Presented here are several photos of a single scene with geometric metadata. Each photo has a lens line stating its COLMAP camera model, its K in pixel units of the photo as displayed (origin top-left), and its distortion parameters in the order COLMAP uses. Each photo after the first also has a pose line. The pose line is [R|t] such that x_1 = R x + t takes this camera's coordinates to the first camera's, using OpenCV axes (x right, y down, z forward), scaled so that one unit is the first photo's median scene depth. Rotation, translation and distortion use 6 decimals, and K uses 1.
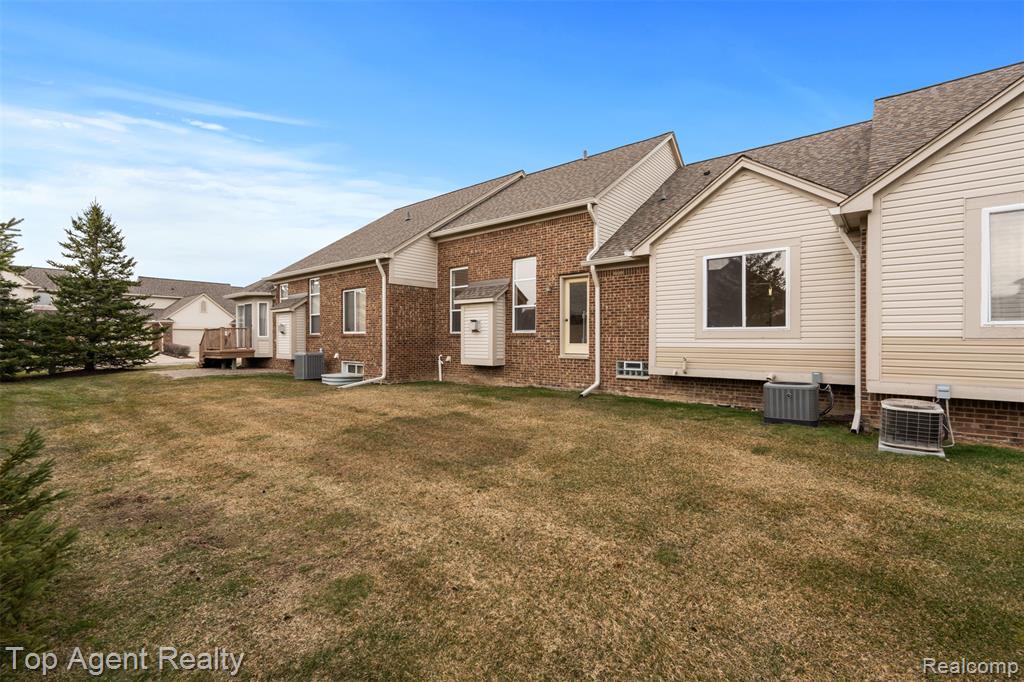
lens RADIAL K [[454.6, 0, 516.6], [0, 454.6, 343.1], [0, 0, 1]] dist [-0.007671, 0.001485]
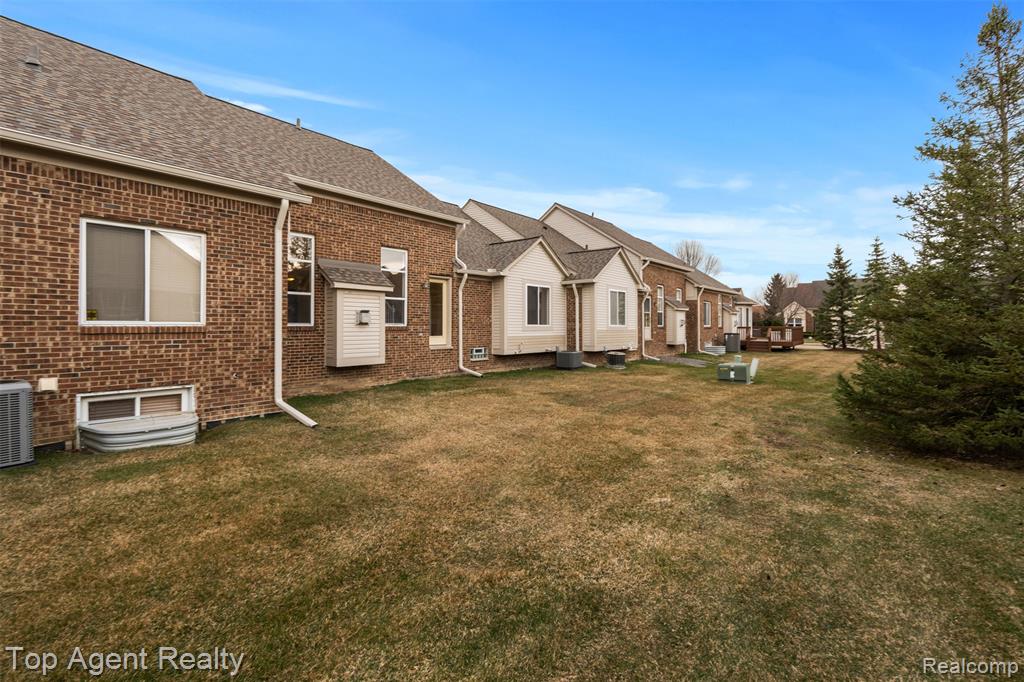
lens RADIAL K [[454.6, 0, 524.4], [0, 454.6, 322.4], [0, 0, 1]] dist [-0.007671, 0.001485]
pose [[-0.021545, 0.008908, 0.999728, -1.036696], [0.009113, 0.999921, -0.008713, -0.021632], [-0.999726, 0.008923, -0.021625, 0.818182]]
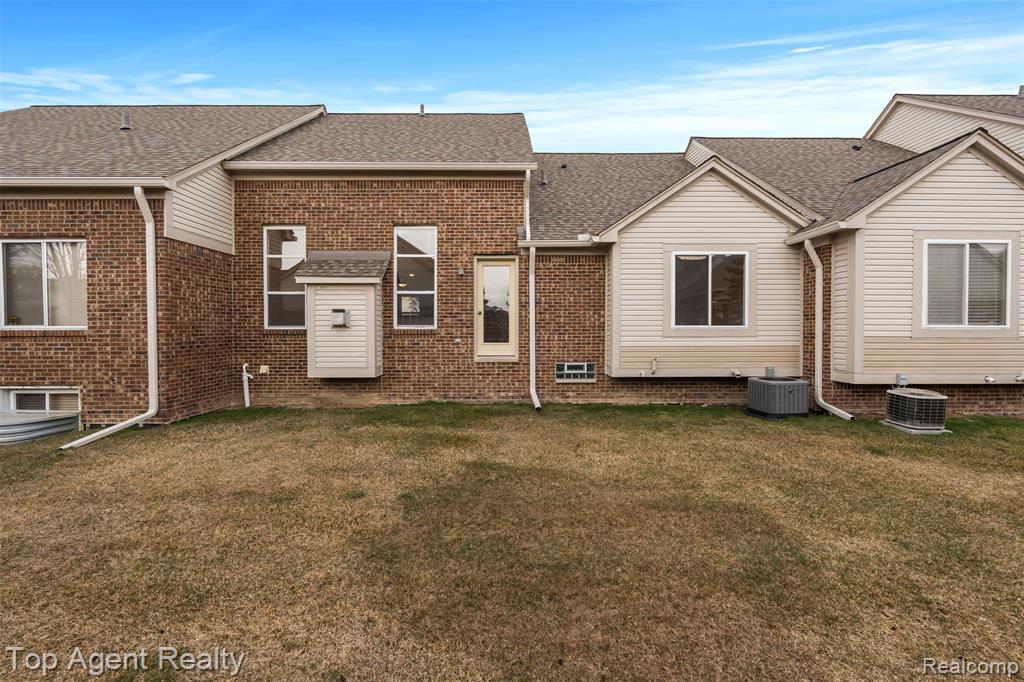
lens RADIAL K [[454.6, 0, 510.0], [0, 454.6, 336.3], [0, 0, 1]] dist [-0.007671, 0.001485]
pose [[0.760098, -0.012548, 0.649687, -0.373340], [0.007955, 0.999918, 0.010006, -0.018487], [-0.649760, -0.002437, 0.760136, 0.384098]]
